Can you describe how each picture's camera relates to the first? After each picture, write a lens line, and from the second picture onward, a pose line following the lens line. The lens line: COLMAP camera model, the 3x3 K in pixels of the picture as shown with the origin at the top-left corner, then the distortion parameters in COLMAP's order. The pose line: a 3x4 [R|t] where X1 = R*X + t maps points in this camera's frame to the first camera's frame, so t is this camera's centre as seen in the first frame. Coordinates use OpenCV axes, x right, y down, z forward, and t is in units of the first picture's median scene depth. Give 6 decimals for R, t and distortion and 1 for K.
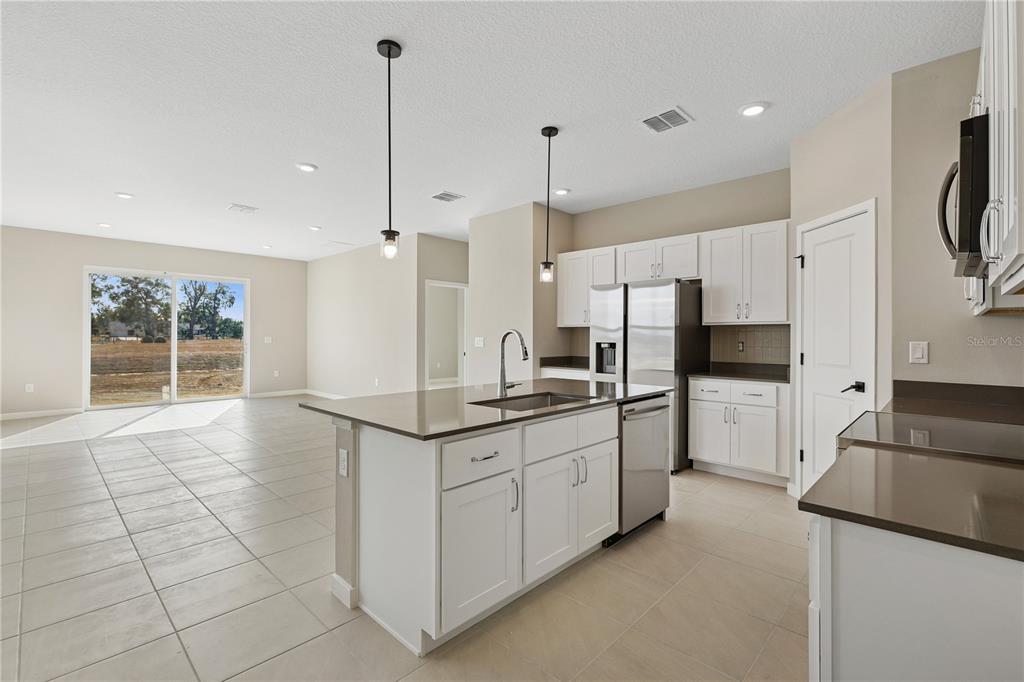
lens RADIAL K [[453.7, 0, 510.9], [0, 453.7, 334.0], [0, 0, 1]] dist [-0.003675, 0.000835]
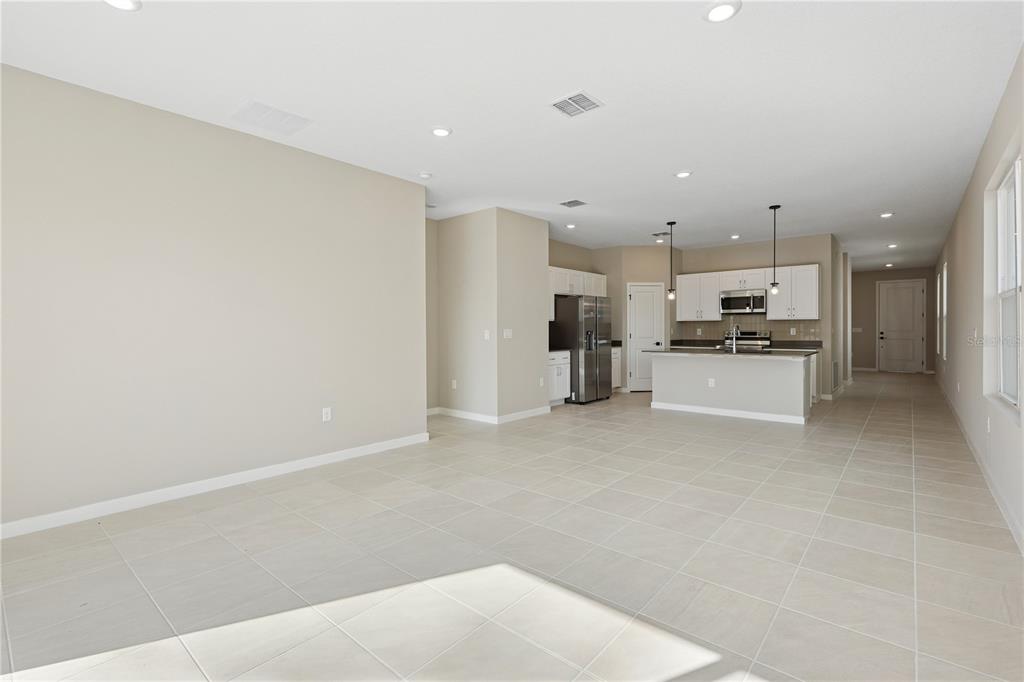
lens RADIAL K [[468.2, 0, 498.9], [0, 468.2, 330.8], [0, 0, 1]] dist [-0.001807, 0.000060]
pose [[-0.040704, -0.006515, 0.999150, -1.829613], [0.003851, 0.999970, 0.006677, 0.005554], [-0.999164, 0.004120, -0.040678, 1.743081]]
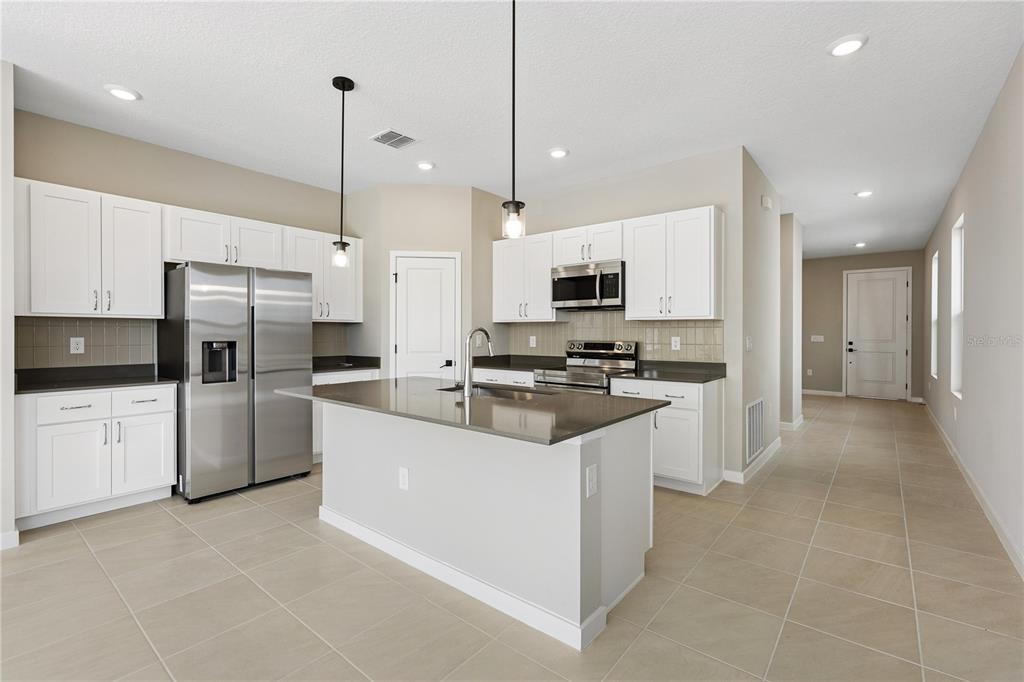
lens RADIAL K [[453.7, 0, 510.9], [0, 453.7, 334.0], [0, 0, 1]] dist [-0.003675, 0.000835]
pose [[-0.073901, -0.005330, 0.997251, -0.718375], [-0.003402, 0.999981, 0.005092, 0.001839], [-0.997260, -0.003016, -0.073917, 0.717229]]
